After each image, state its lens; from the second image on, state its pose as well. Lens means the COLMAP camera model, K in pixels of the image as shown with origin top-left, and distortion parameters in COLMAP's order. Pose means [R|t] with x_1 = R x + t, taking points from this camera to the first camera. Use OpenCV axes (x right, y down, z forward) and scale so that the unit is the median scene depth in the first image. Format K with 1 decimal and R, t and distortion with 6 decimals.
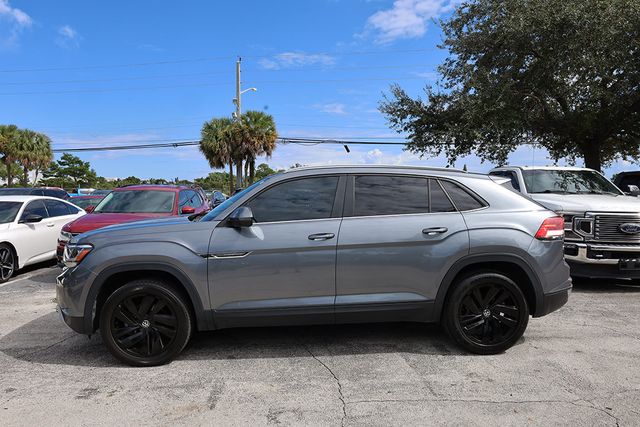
lens RADIAL K [[458.8, 0, 313.9], [0, 458.8, 214.5], [0, 0, 1]] dist [0.002671, 0.001022]
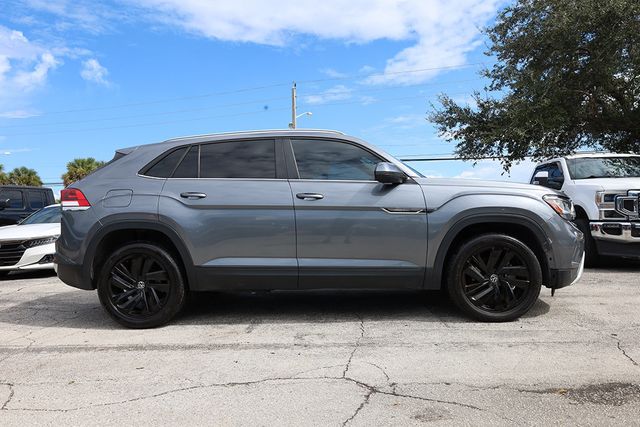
lens RADIAL K [[458.8, 0, 315.4], [0, 458.8, 210.1], [0, 0, 1]] dist [0.002671, 0.001022]
pose [[0.992051, -0.027261, -0.122846, 0.015337], [0.019883, 0.997946, -0.060891, 0.029681], [0.124254, 0.057964, 0.990556, -0.023168]]
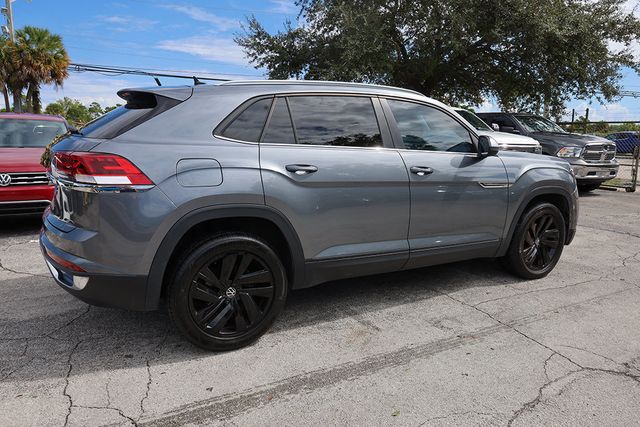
lens RADIAL K [[458.8, 0, 330.9], [0, 458.8, 215.0], [0, 0, 1]] dist [0.002671, 0.001022]
pose [[0.898657, -0.065634, 0.433715, -0.117898], [0.008914, 0.991271, 0.131540, 0.005725], [-0.438562, -0.114343, 0.891397, 0.026975]]
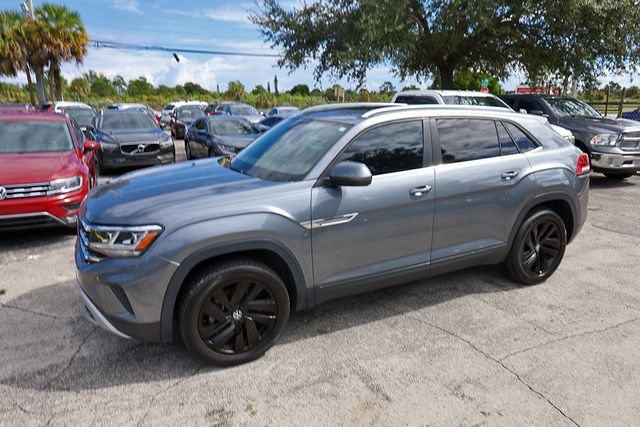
lens RADIAL K [[458.8, 0, 330.5], [0, 458.8, 213.2], [0, 0, 1]] dist [0.002671, 0.001022]
pose [[0.917406, -0.092183, 0.387130, -0.101246], [0.020101, 0.982294, 0.186267, -0.015904], [-0.397446, -0.163101, 0.903015, 0.048164]]
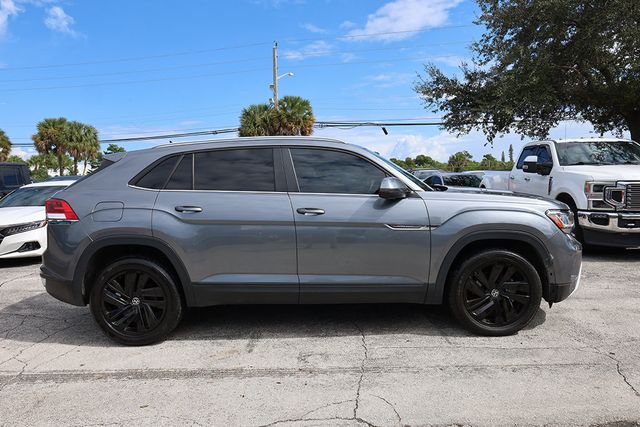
lens RADIAL K [[458.8, 0, 318.5], [0, 458.8, 213.7], [0, 0, 1]] dist [0.002671, 0.001022]
pose [[0.996952, -0.017220, -0.076091, 0.006534], [0.019611, 0.999333, 0.030791, 0.007384], [0.075510, -0.032189, 0.996625, -0.018172]]
